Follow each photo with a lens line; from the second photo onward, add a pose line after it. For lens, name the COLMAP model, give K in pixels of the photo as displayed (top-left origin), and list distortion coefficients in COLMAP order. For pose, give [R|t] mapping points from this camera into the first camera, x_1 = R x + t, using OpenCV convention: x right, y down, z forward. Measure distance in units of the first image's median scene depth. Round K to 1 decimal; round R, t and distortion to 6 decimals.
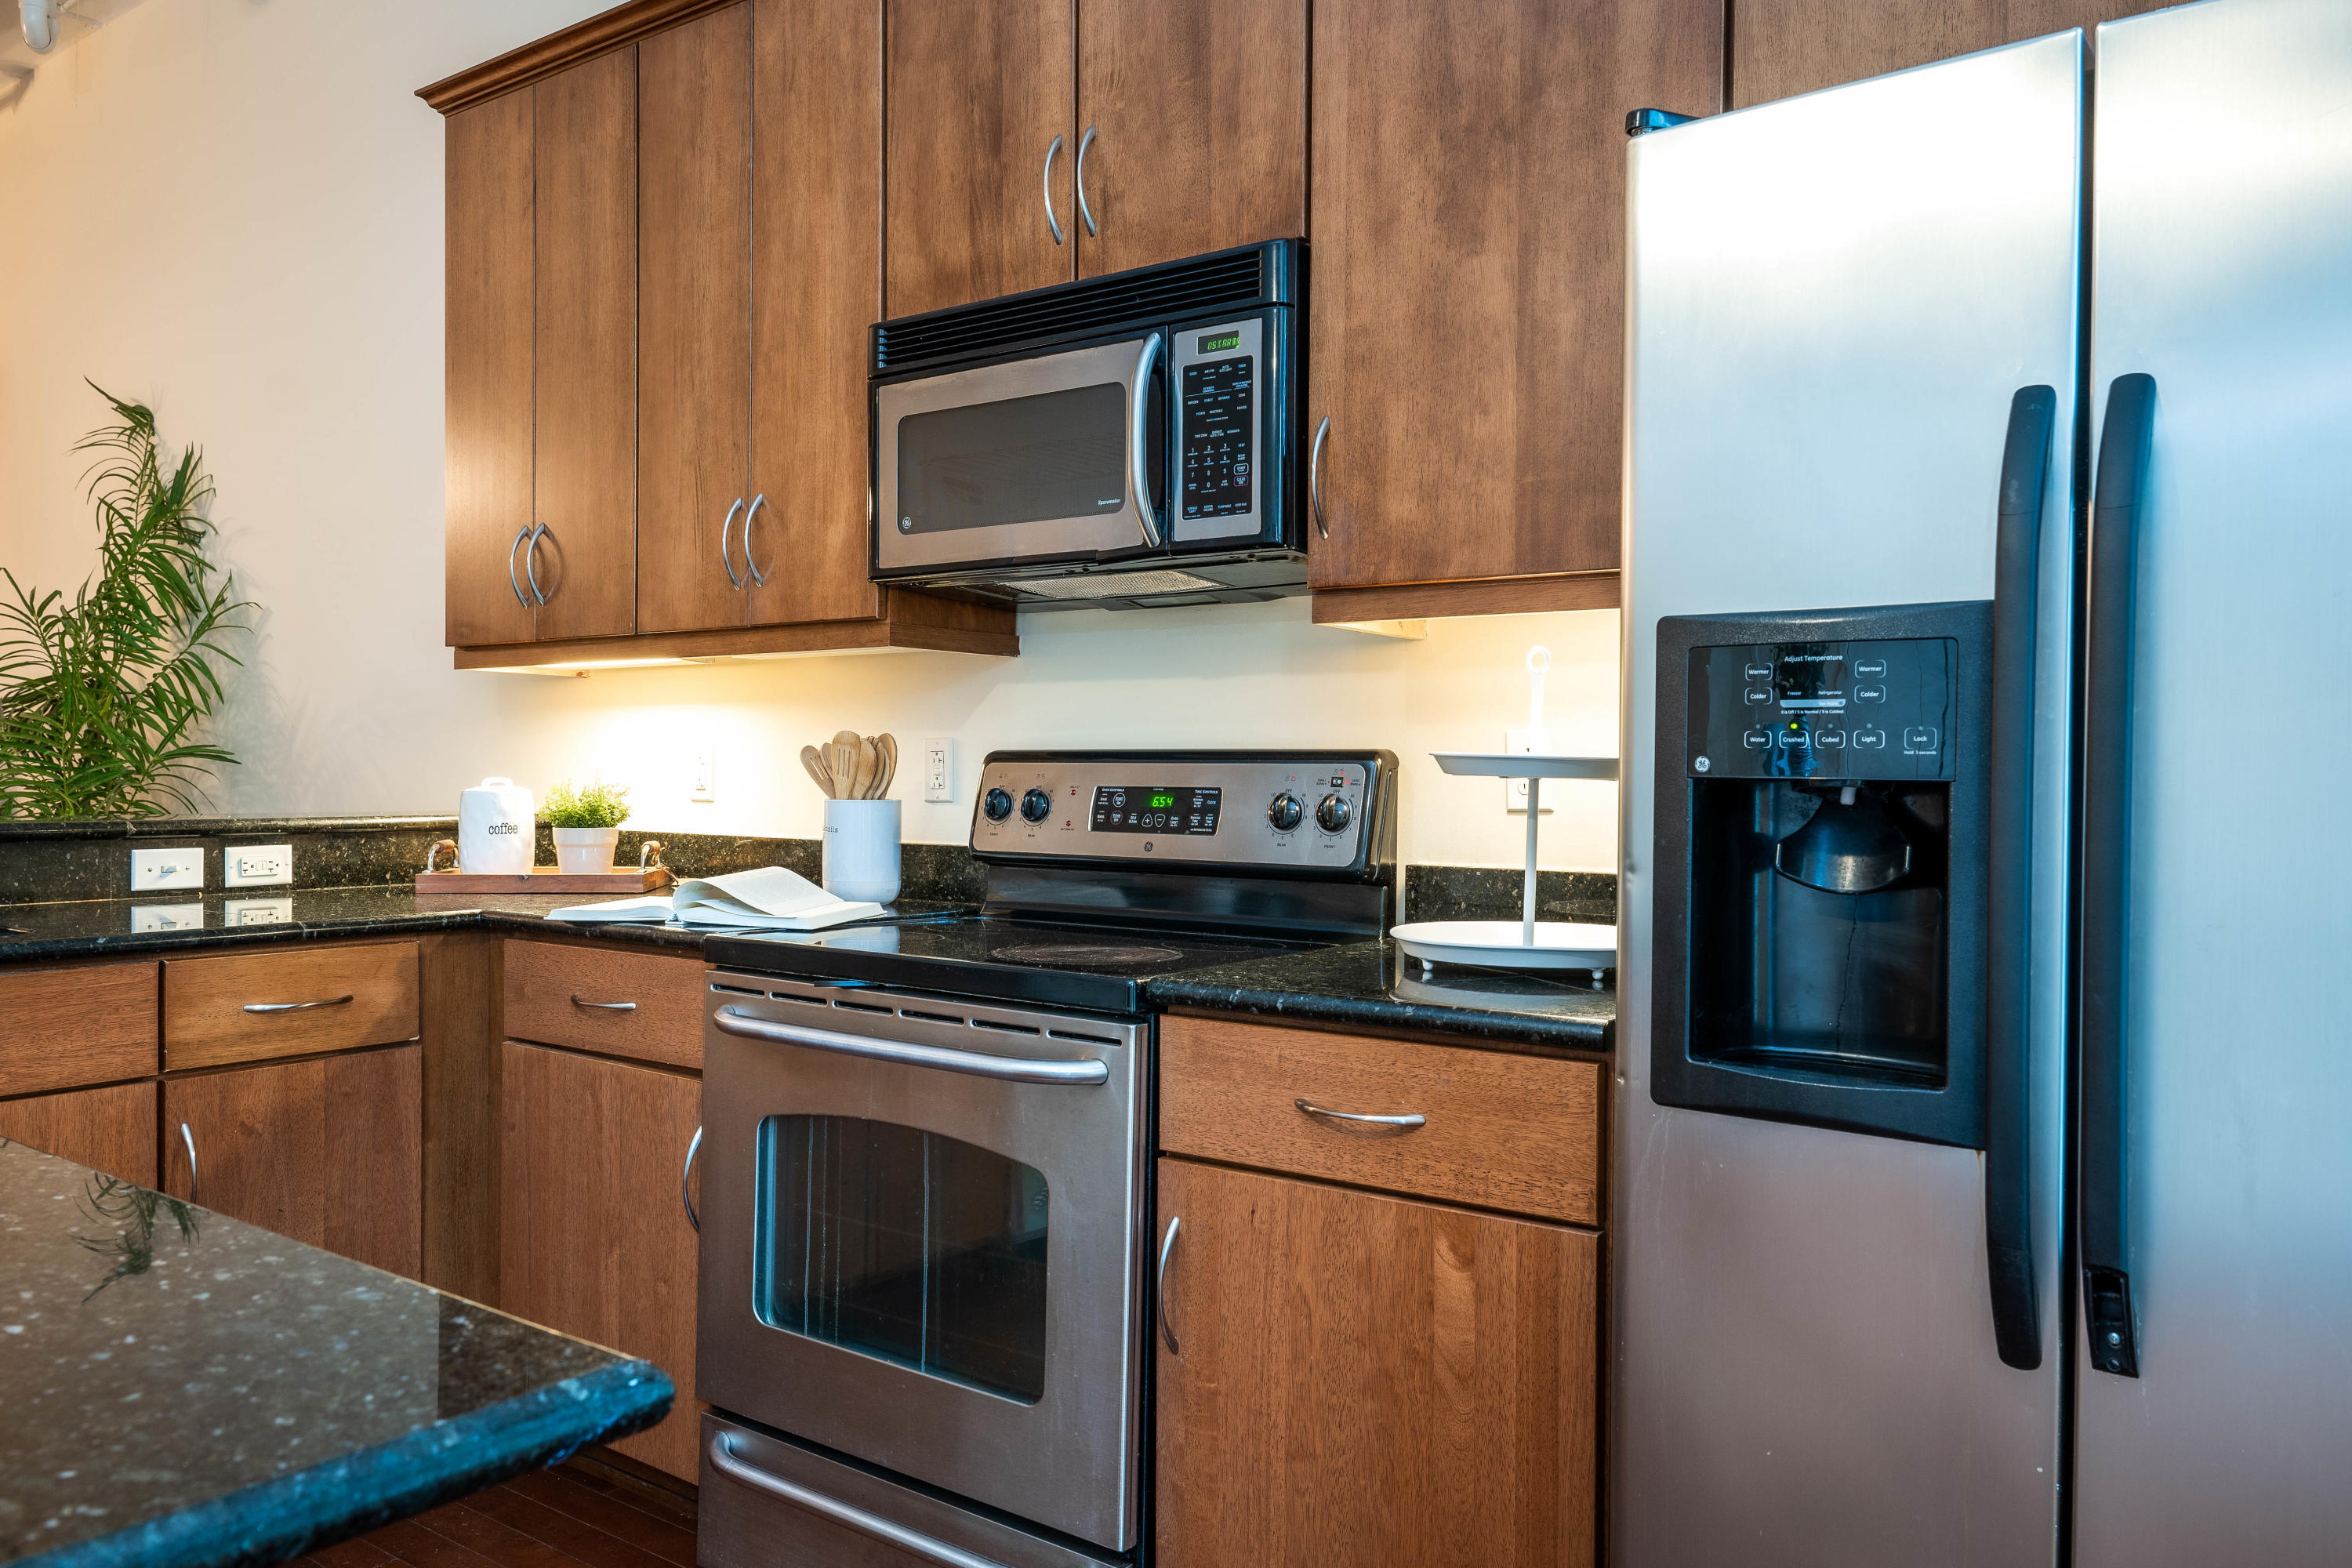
lens RADIAL K [[1629.3, 0, 1173.0], [0, 1629.3, 800.9], [0, 0, 1]] dist [0.003885, 0.007945]
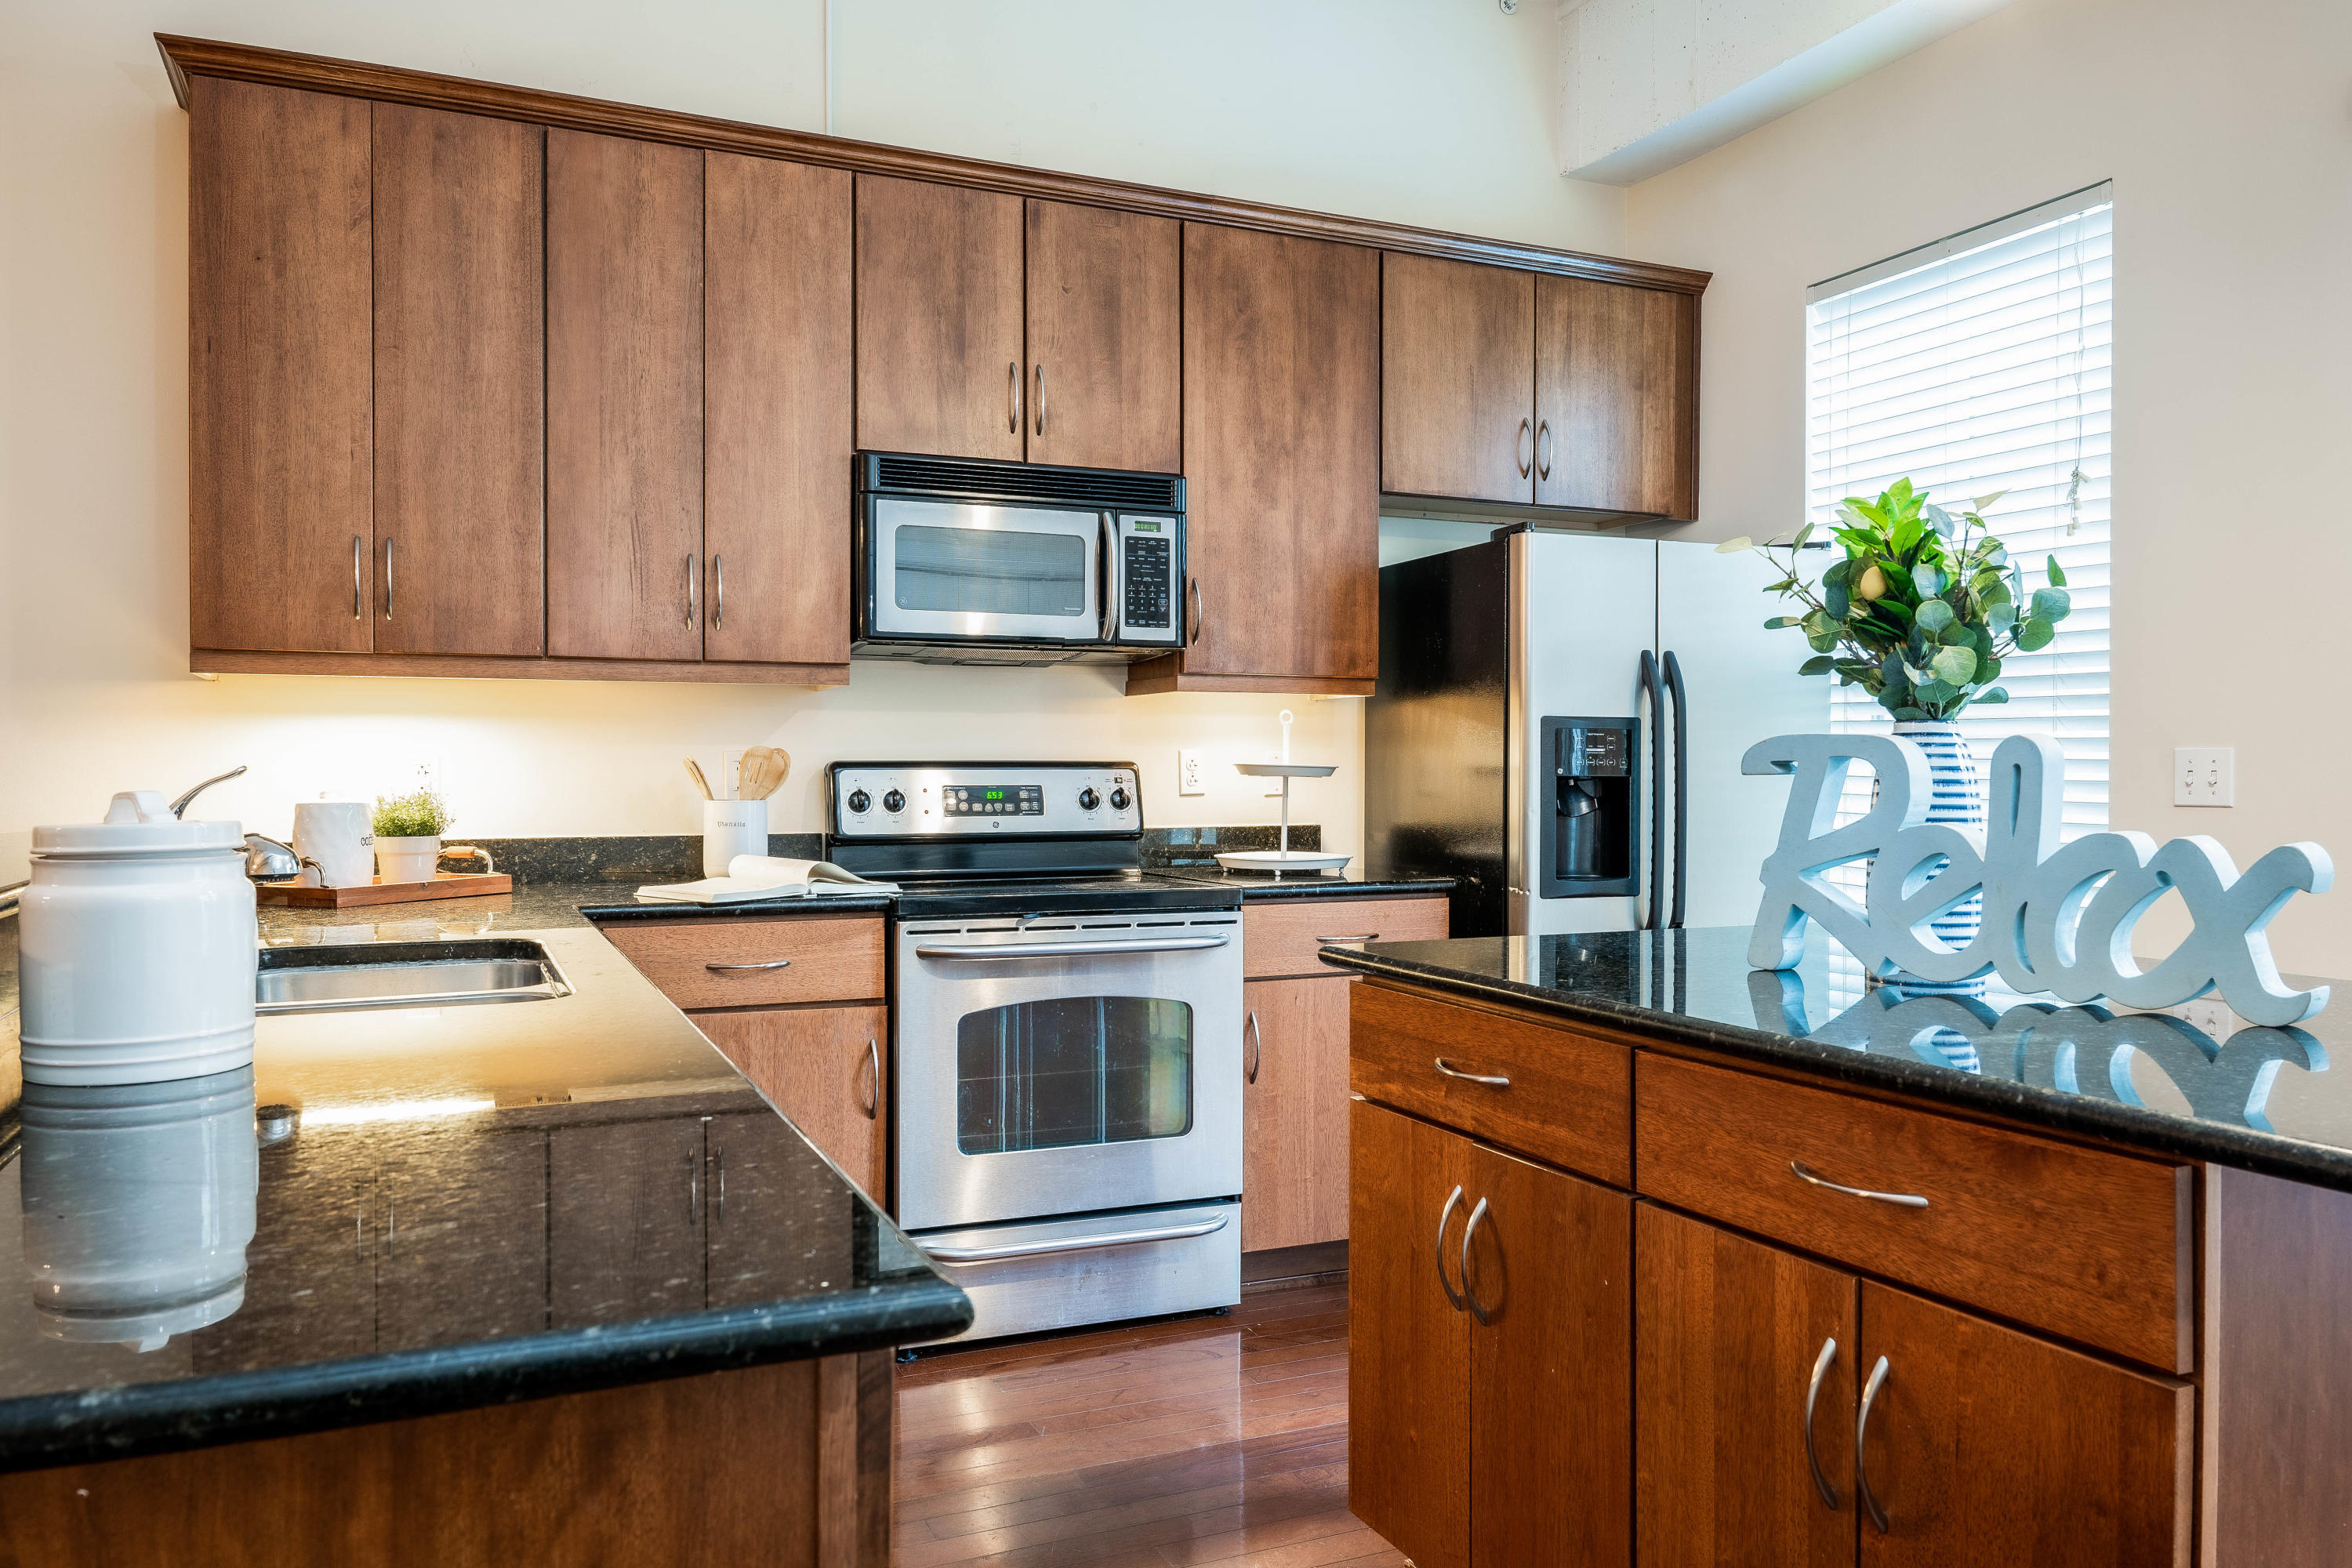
lens RADIAL K [[1629.3, 0, 1173.0], [0, 1629.3, 800.9], [0, 0, 1]] dist [0.003885, 0.007945]
pose [[0.523176, -0.026102, 0.851825, -1.305582], [0.020063, 0.999631, 0.018309, -0.019928], [-0.851988, 0.007511, 0.523507, 0.068766]]
